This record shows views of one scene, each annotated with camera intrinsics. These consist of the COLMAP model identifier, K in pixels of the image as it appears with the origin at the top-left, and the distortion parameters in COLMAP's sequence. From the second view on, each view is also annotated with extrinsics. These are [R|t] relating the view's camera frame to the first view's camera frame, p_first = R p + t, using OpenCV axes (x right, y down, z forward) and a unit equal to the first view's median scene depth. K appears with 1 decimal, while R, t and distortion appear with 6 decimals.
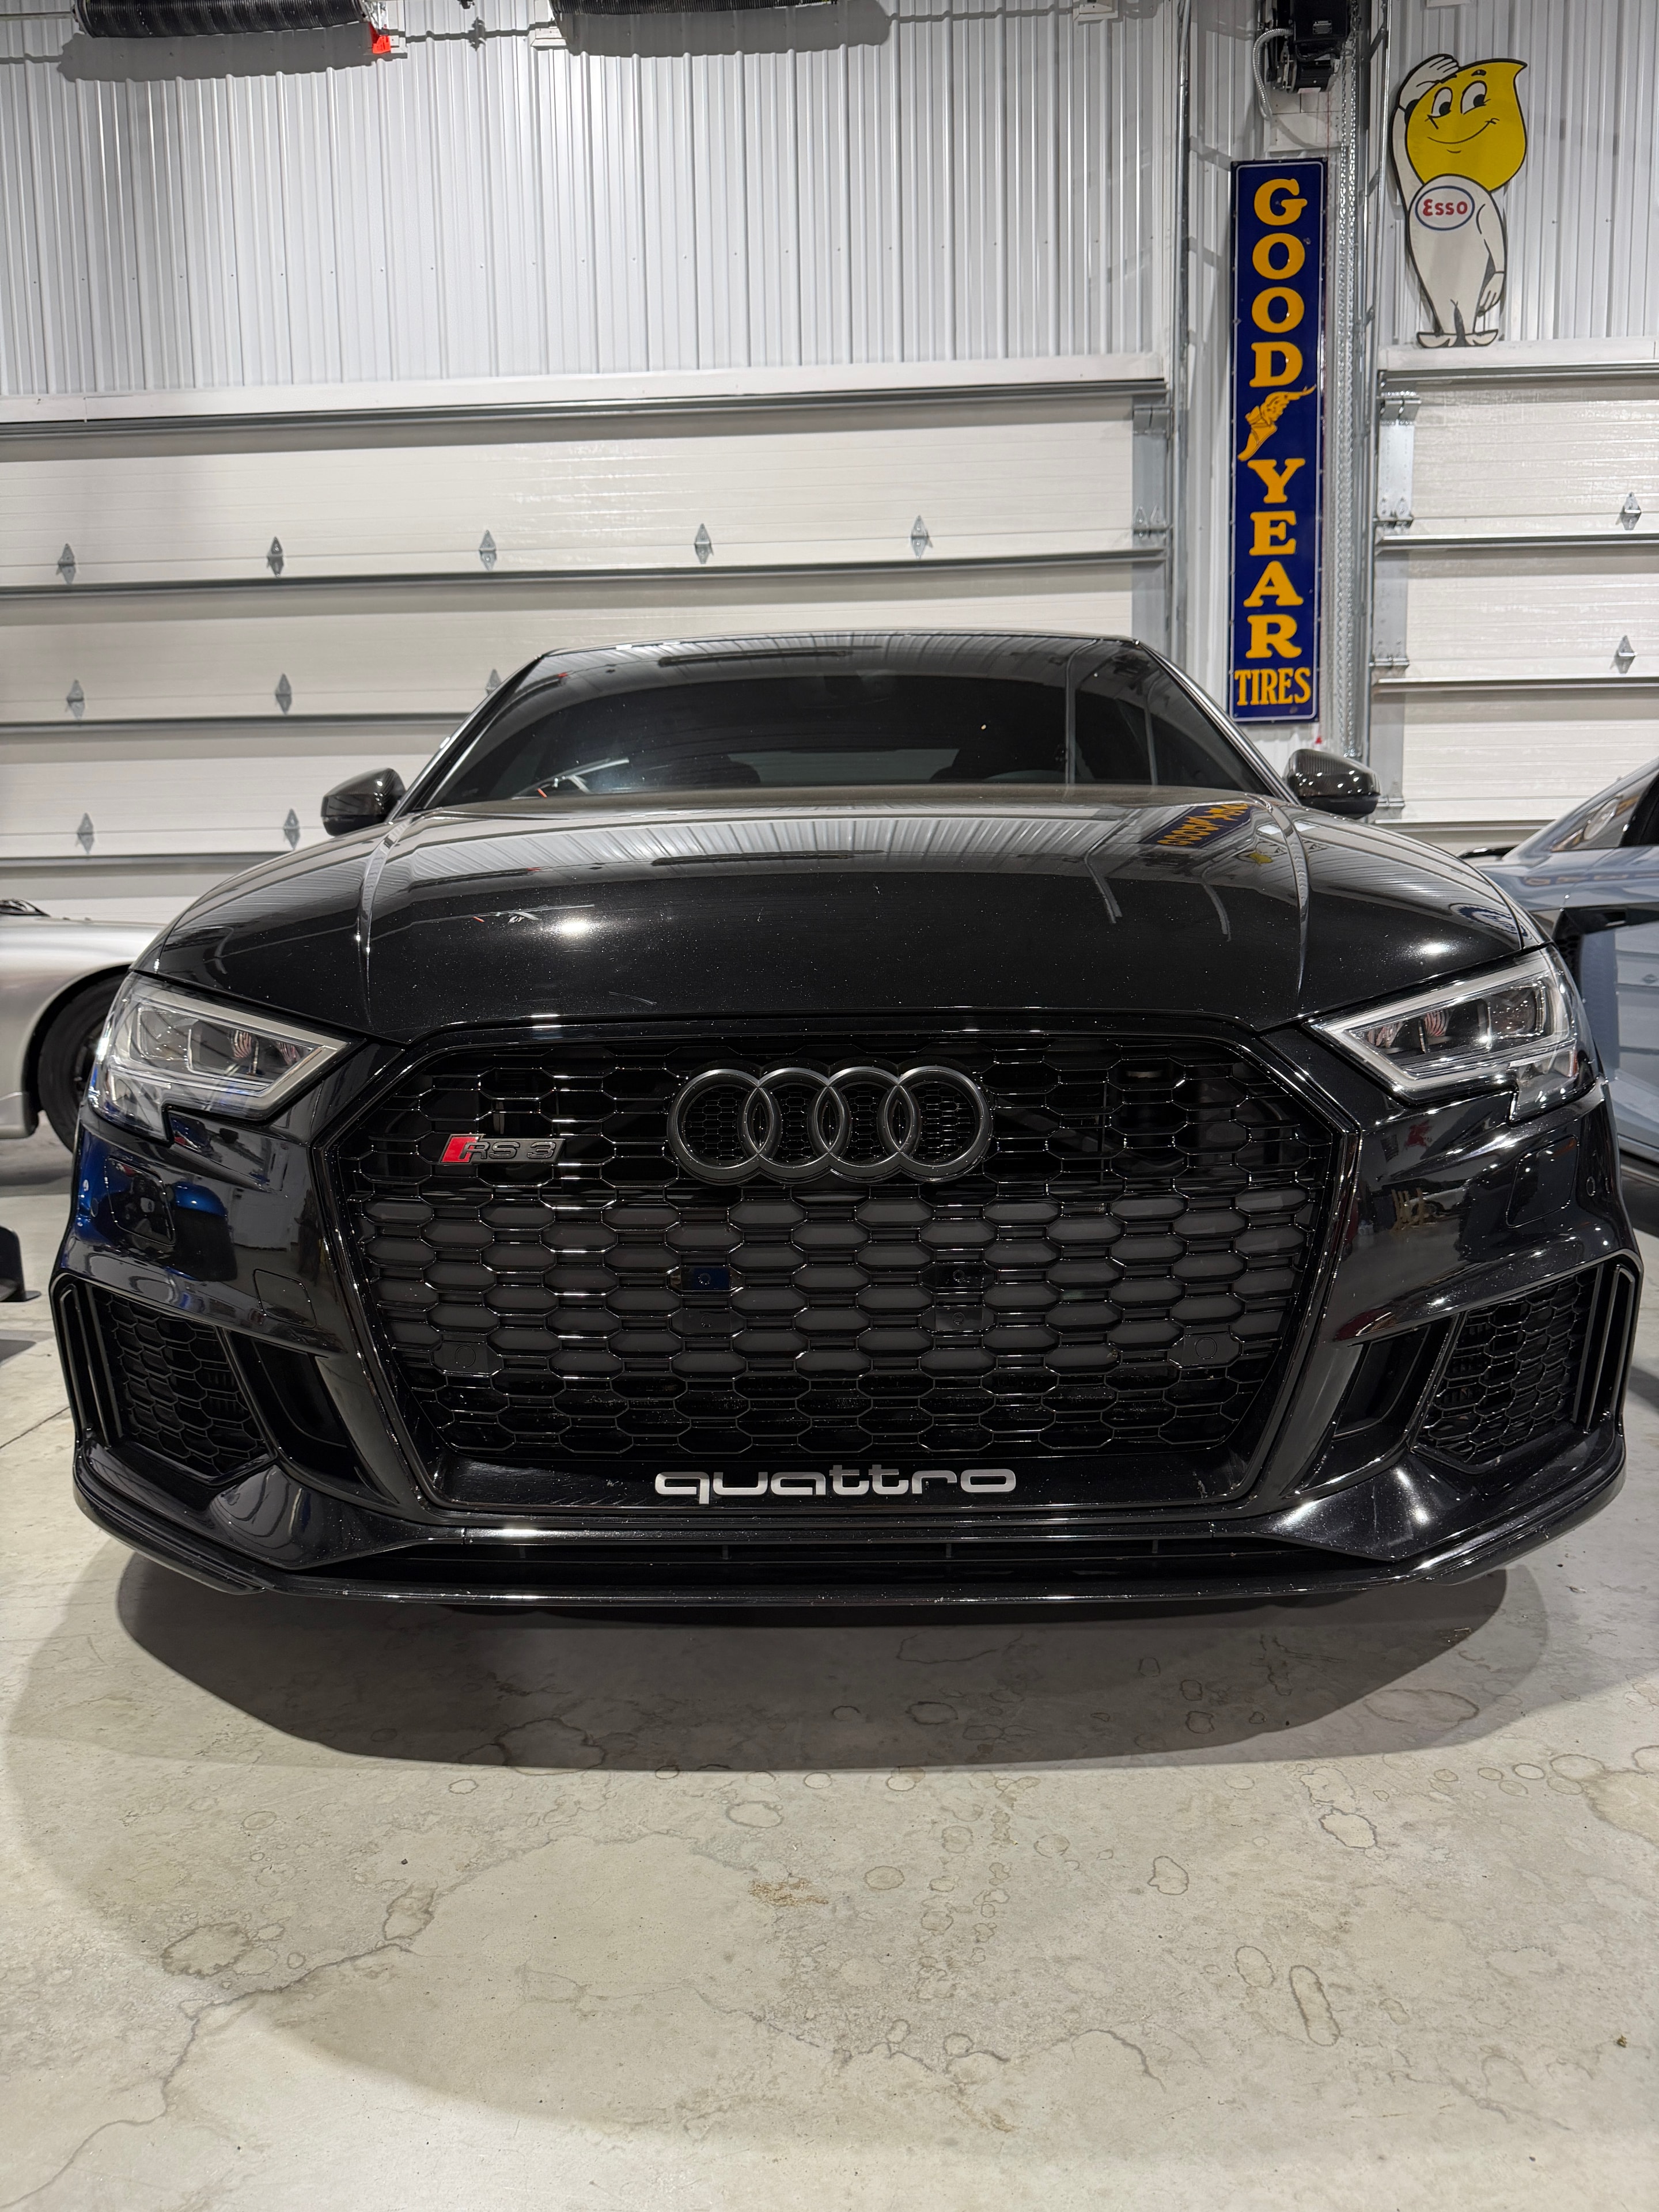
lens RADIAL K [[1575.7, 0, 856.0], [0, 1575.7, 1126.9], [0, 0, 1]] dist [0.077851, -0.115275]
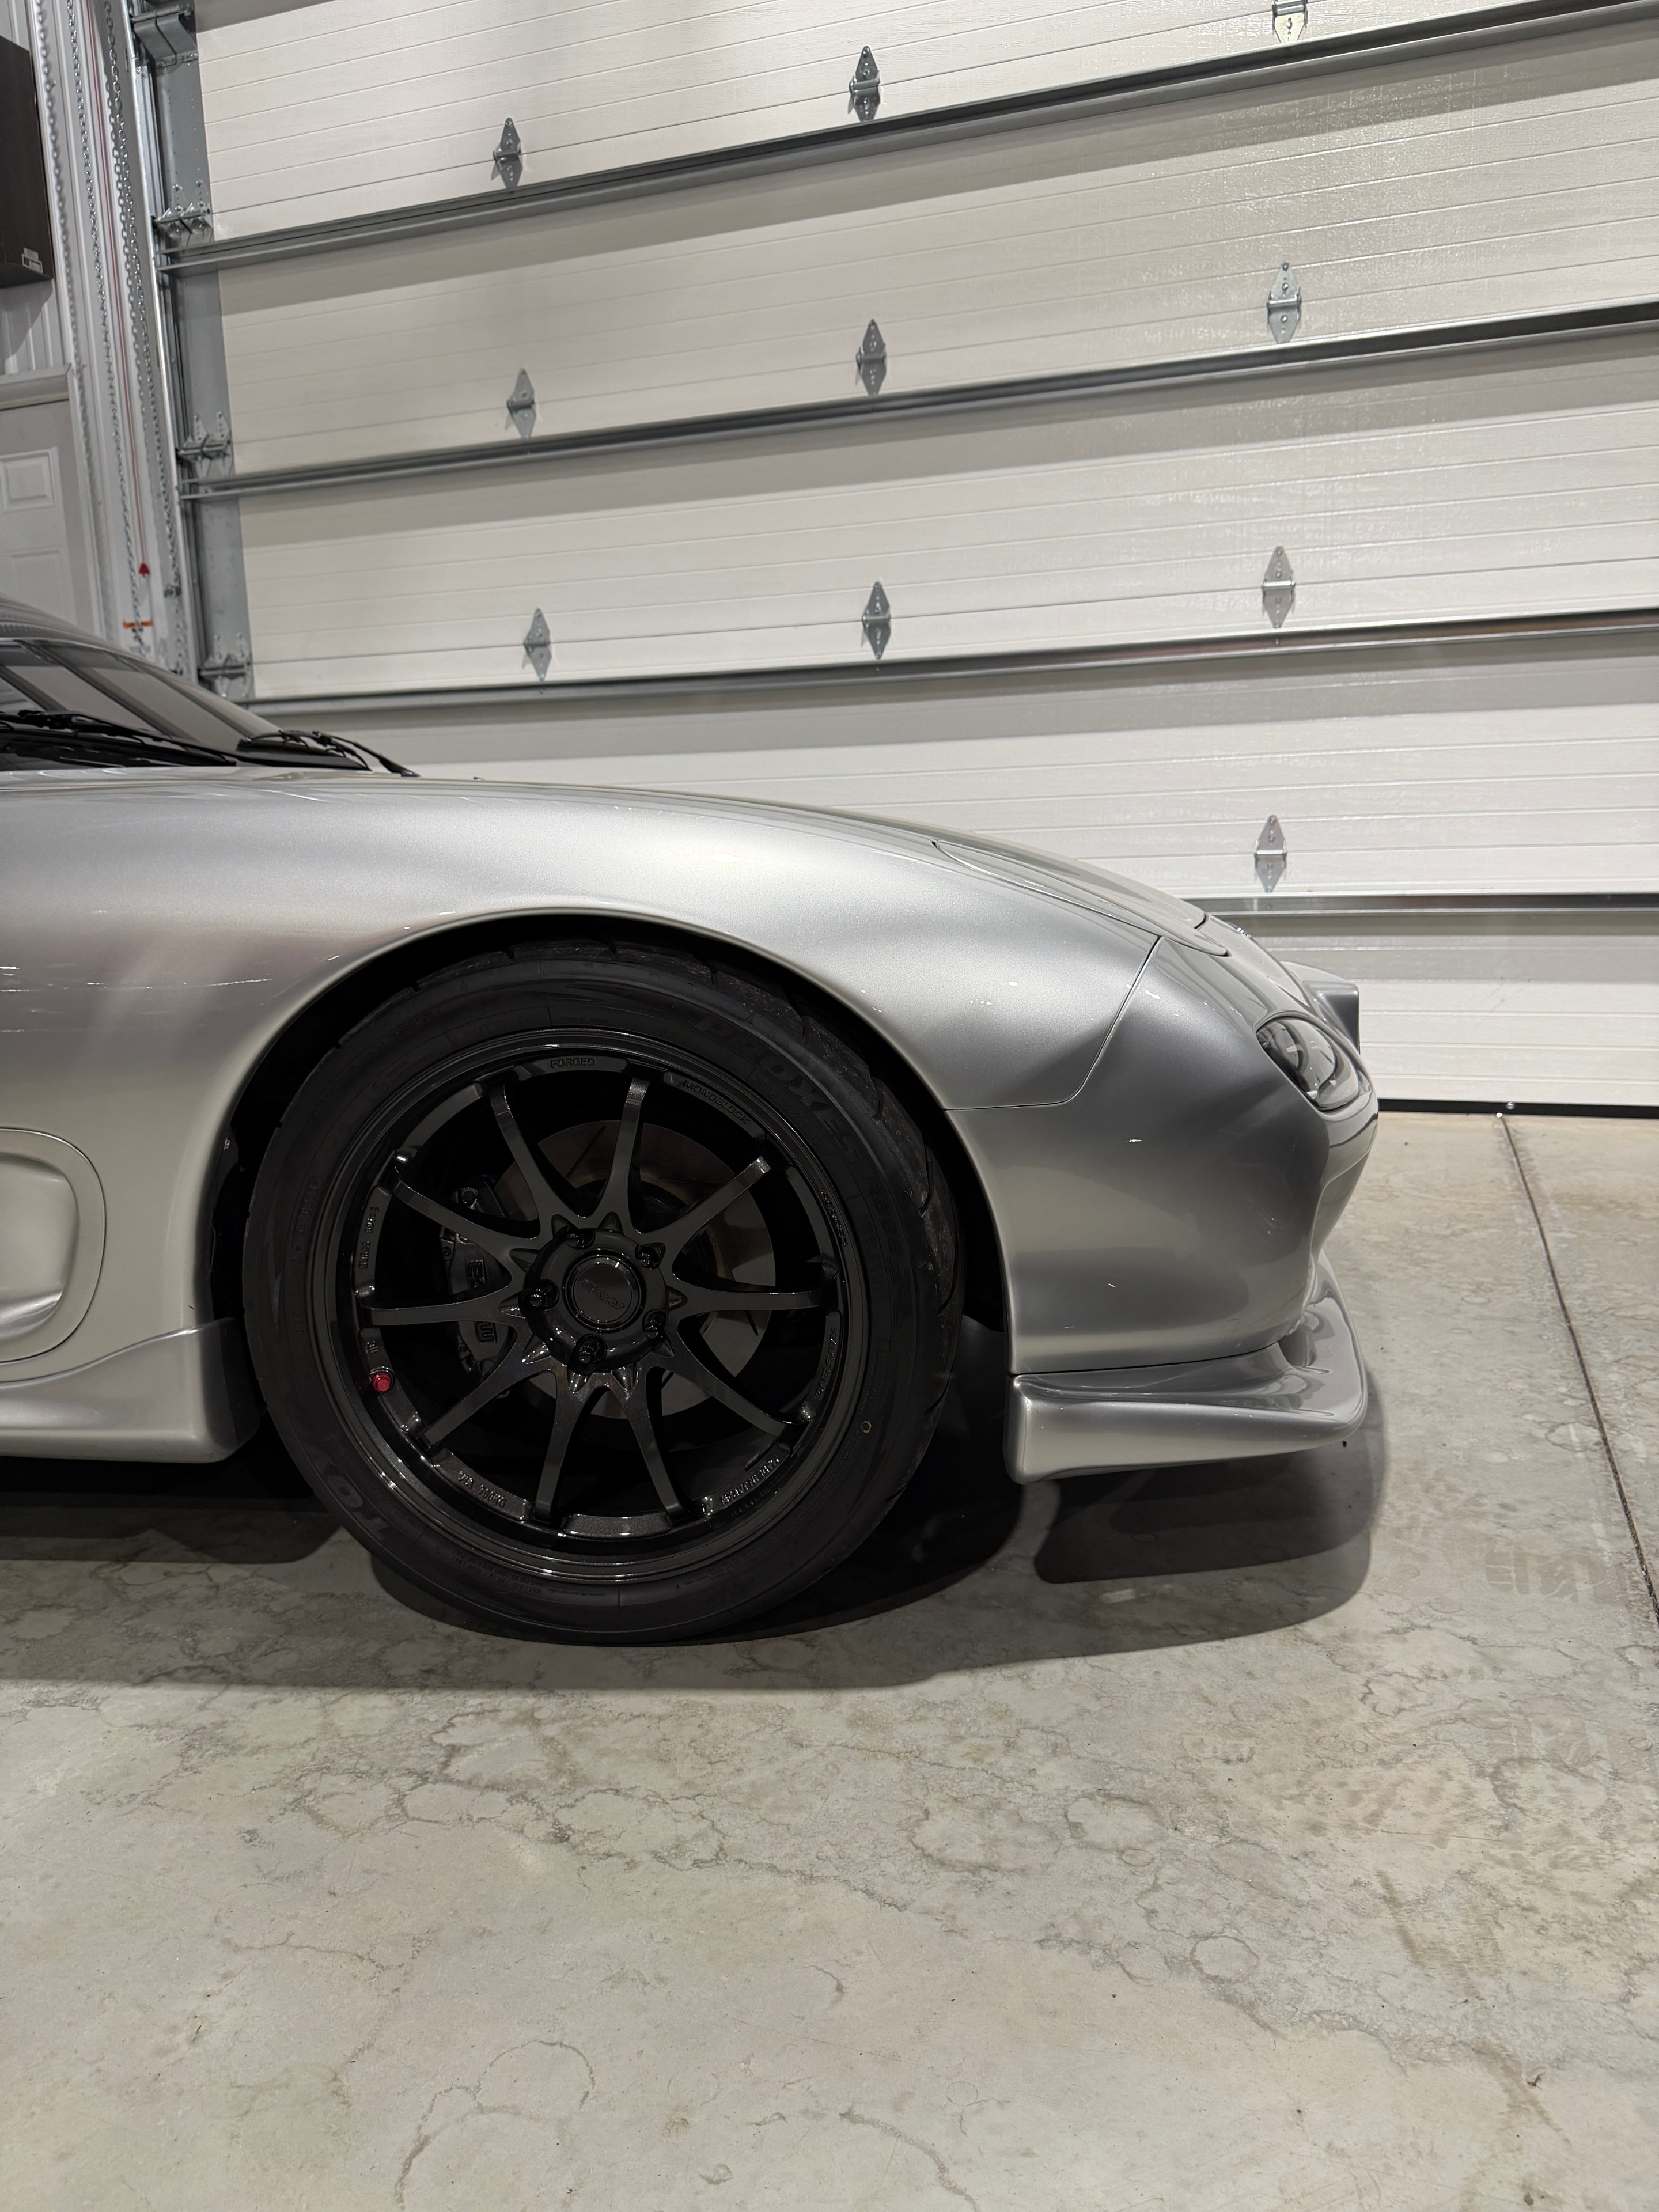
lens RADIAL K [[1575.7, 0, 856.0], [0, 1575.7, 1126.9], [0, 0, 1]] dist [0.077851, -0.115275]
pose [[0.957859, 0.038104, -0.284699, -0.204165], [-0.019076, 0.997412, 0.069314, -0.052760], [0.286603, -0.060962, 0.956108, 0.476573]]
